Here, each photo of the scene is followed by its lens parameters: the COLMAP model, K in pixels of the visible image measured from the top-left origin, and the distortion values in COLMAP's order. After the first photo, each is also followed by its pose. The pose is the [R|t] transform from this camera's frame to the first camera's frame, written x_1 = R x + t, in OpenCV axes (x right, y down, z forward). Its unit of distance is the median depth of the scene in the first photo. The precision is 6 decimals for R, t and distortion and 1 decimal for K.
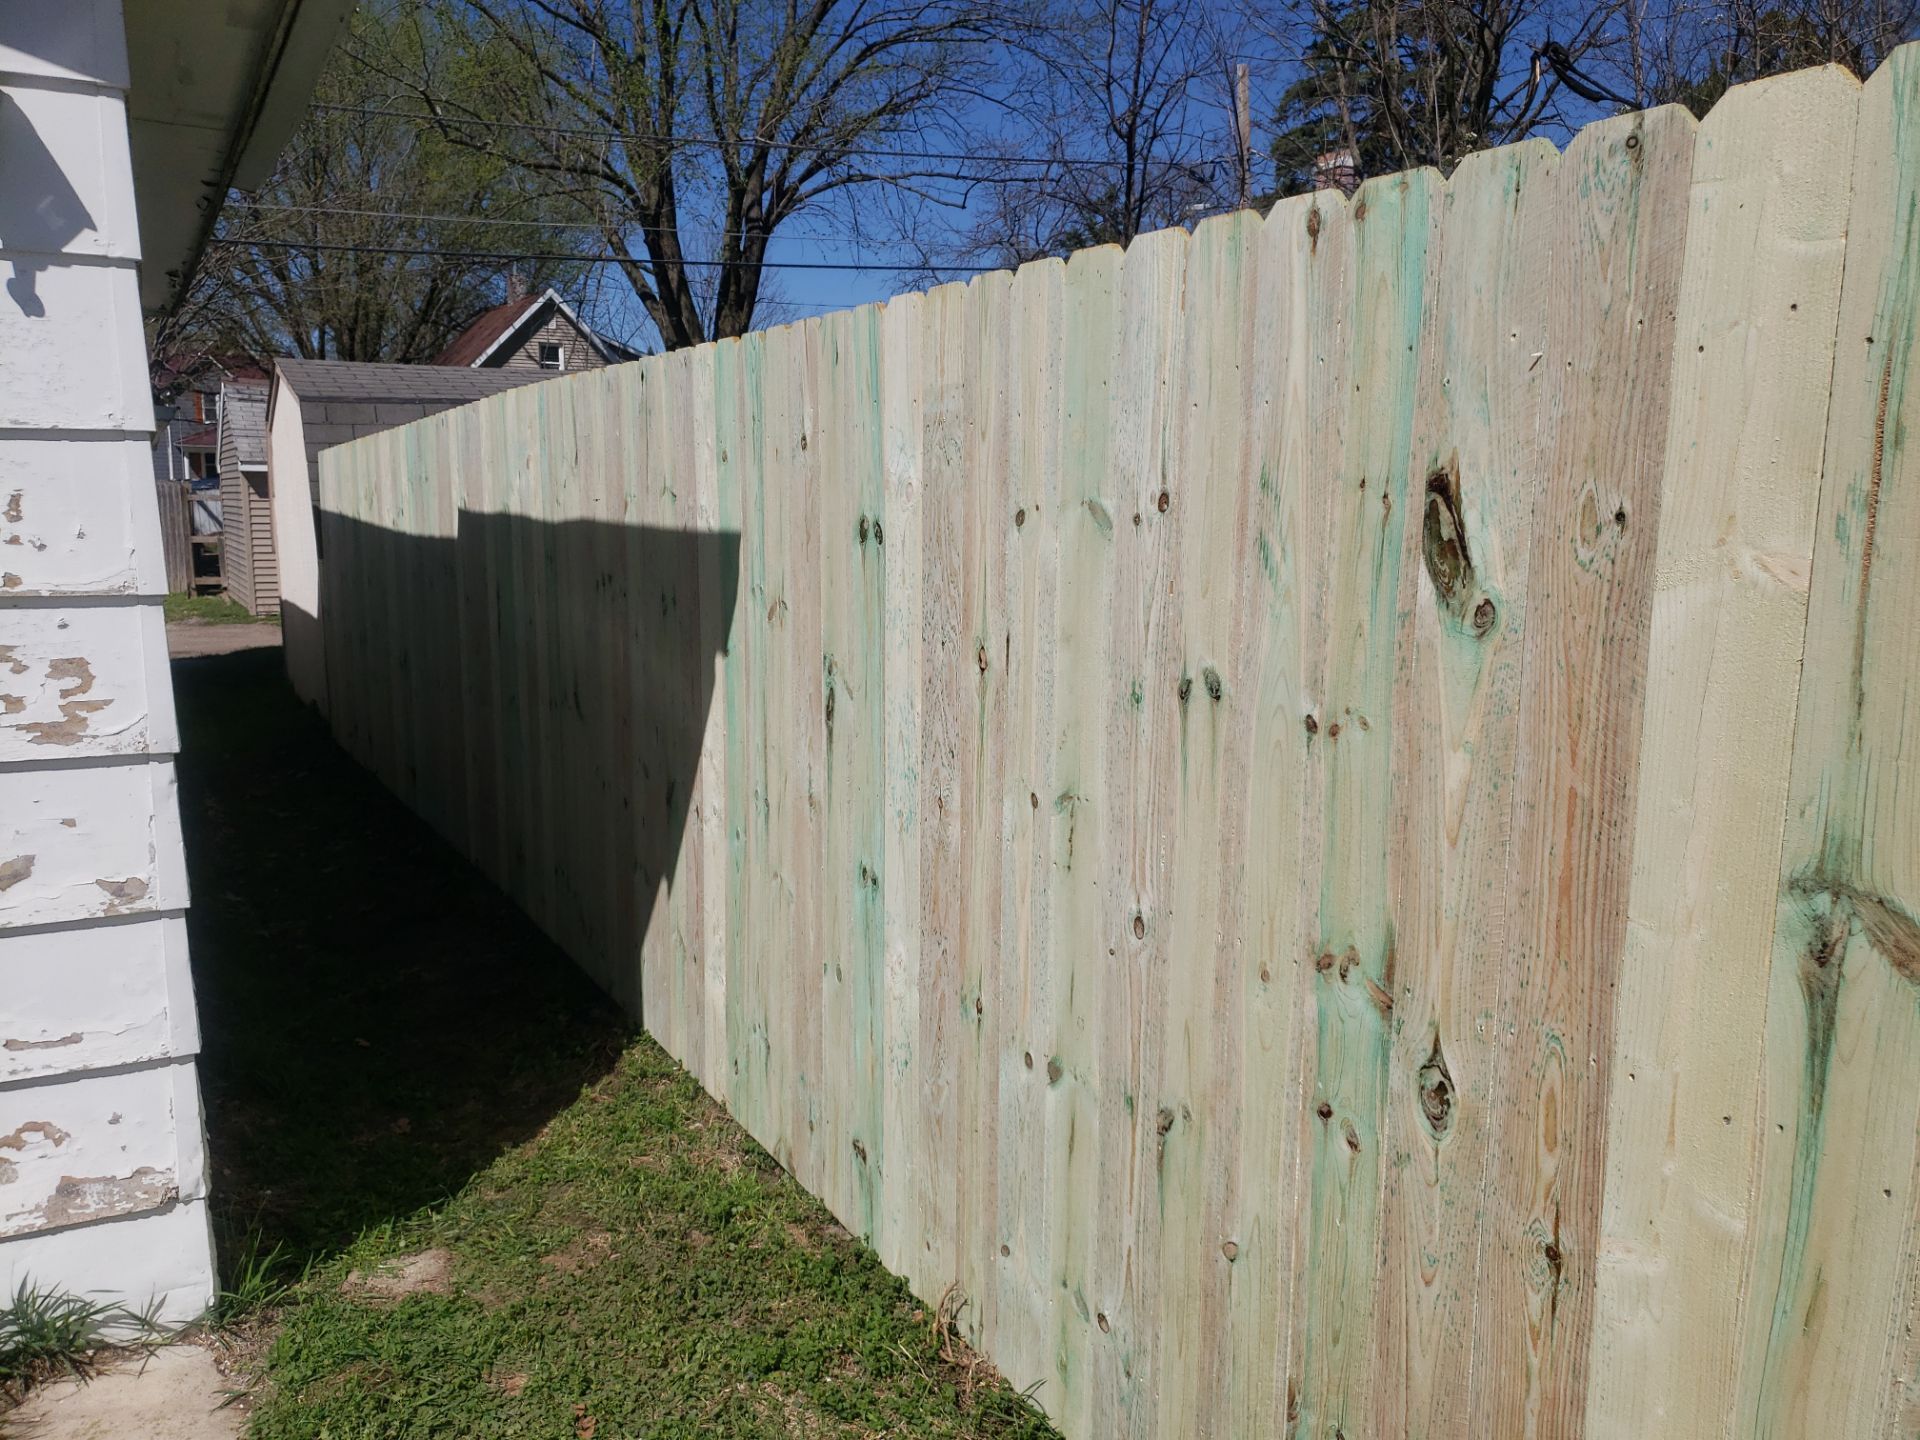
lens RADIAL K [[1444.7, 0, 962.8], [0, 1444.7, 716.1], [0, 0, 1]] dist [0.052437, -0.069754]
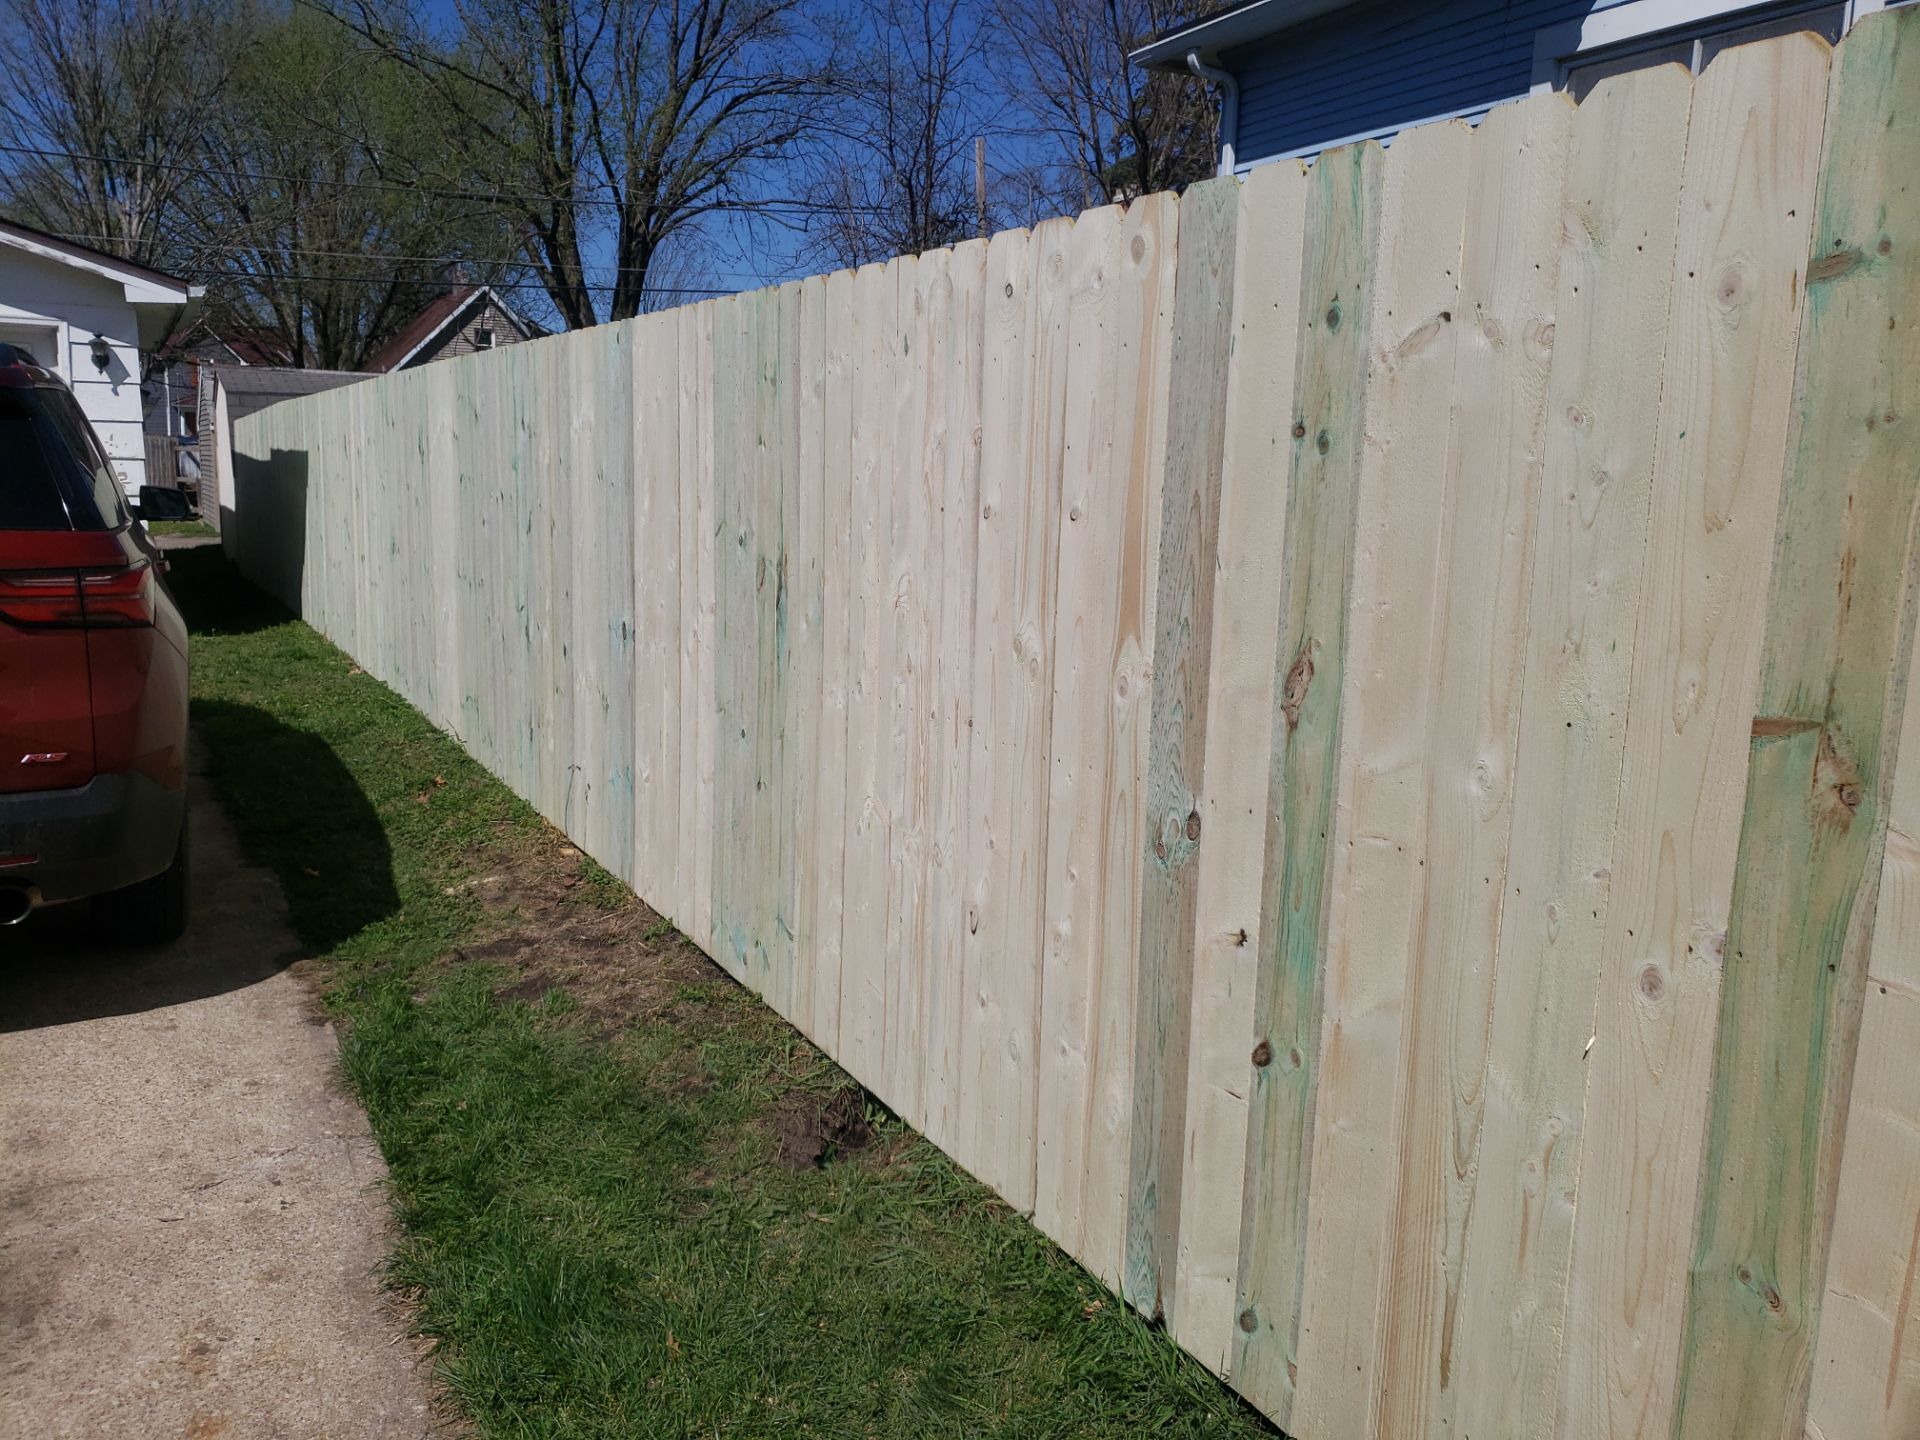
lens RADIAL K [[1444.7, 0, 951.6], [0, 1444.7, 708.1], [0, 0, 1]] dist [0.052437, -0.069754]
pose [[0.999709, 0.023764, -0.004192, 0.139696], [-0.023715, 0.999655, 0.011305, 0.040832], [0.004459, -0.011202, 0.999927, -0.246688]]
